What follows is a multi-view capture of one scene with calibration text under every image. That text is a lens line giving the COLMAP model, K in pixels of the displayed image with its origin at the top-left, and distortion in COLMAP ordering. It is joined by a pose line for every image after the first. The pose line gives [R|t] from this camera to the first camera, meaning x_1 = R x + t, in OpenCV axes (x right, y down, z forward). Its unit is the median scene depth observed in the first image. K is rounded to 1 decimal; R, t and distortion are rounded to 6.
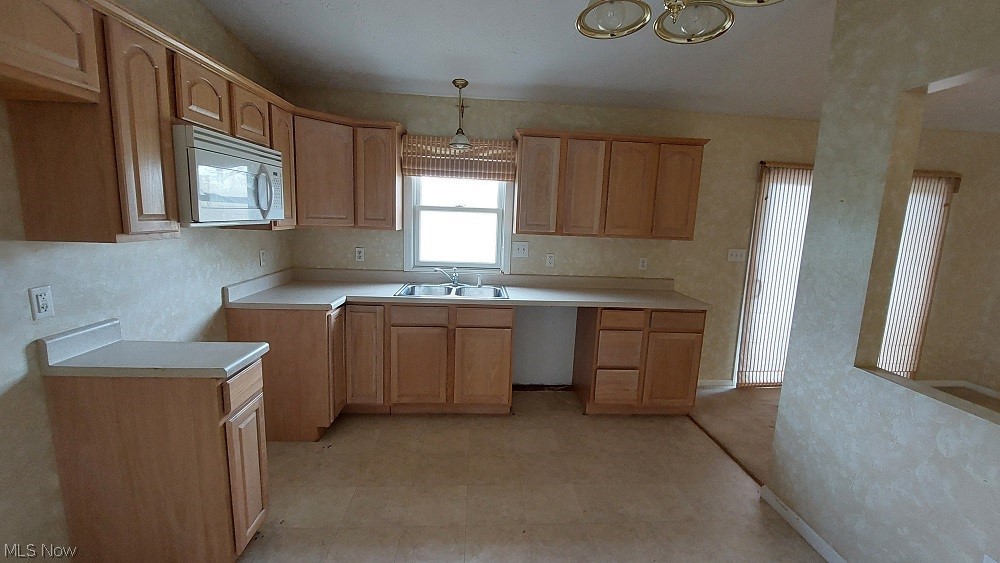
lens RADIAL K [[401.0, 0, 505.4], [0, 401.0, 274.7], [0, 0, 1]] dist [-0.005014, -0.001332]
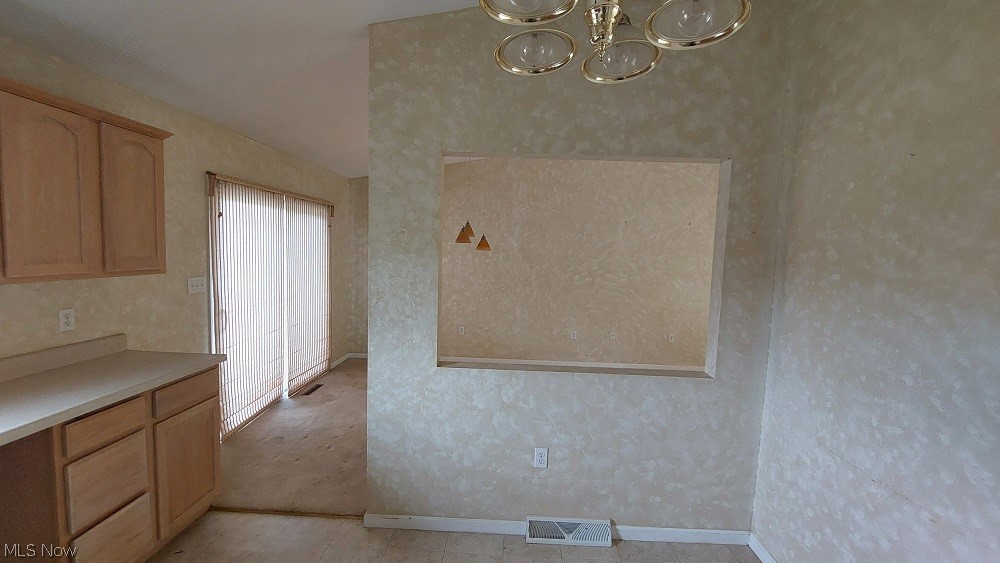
lens RADIAL K [[401.0, 0, 500.1], [0, 401.0, 279.3], [0, 0, 1]] dist [-0.005014, -0.001332]
pose [[0.113018, -0.111984, 0.987262, -0.164065], [0.120333, 0.987857, 0.098277, -0.075598], [-0.986279, 0.107693, 0.125121, 0.347189]]
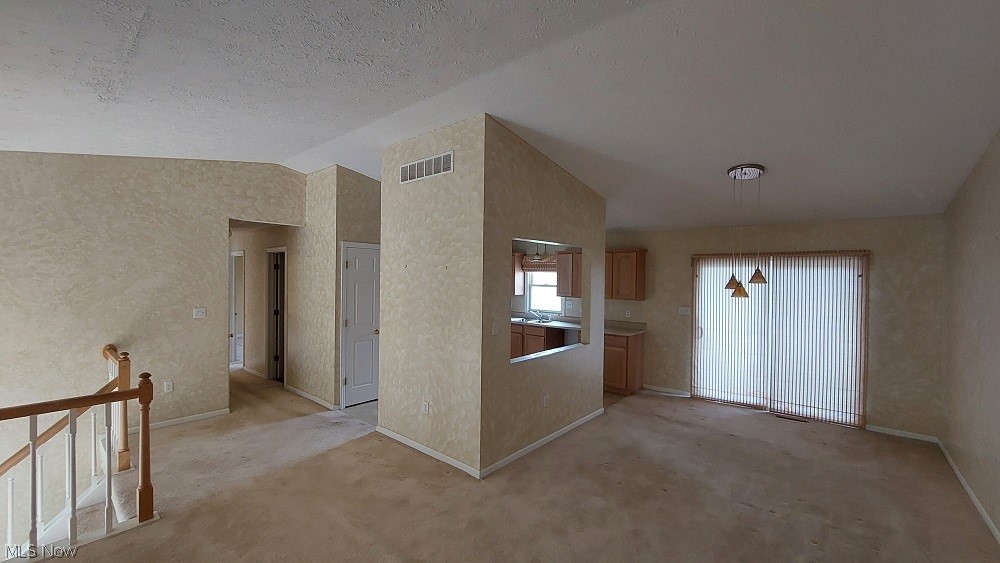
lens RADIAL K [[401.0, 0, 499.5], [0, 401.0, 280.7], [0, 0, 1]] dist [-0.005014, -0.001332]
pose [[0.705630, -0.024515, -0.708156, 1.396679], [-0.089405, 0.988334, -0.123300, 0.114978], [0.702918, 0.150317, 0.695206, -0.794122]]
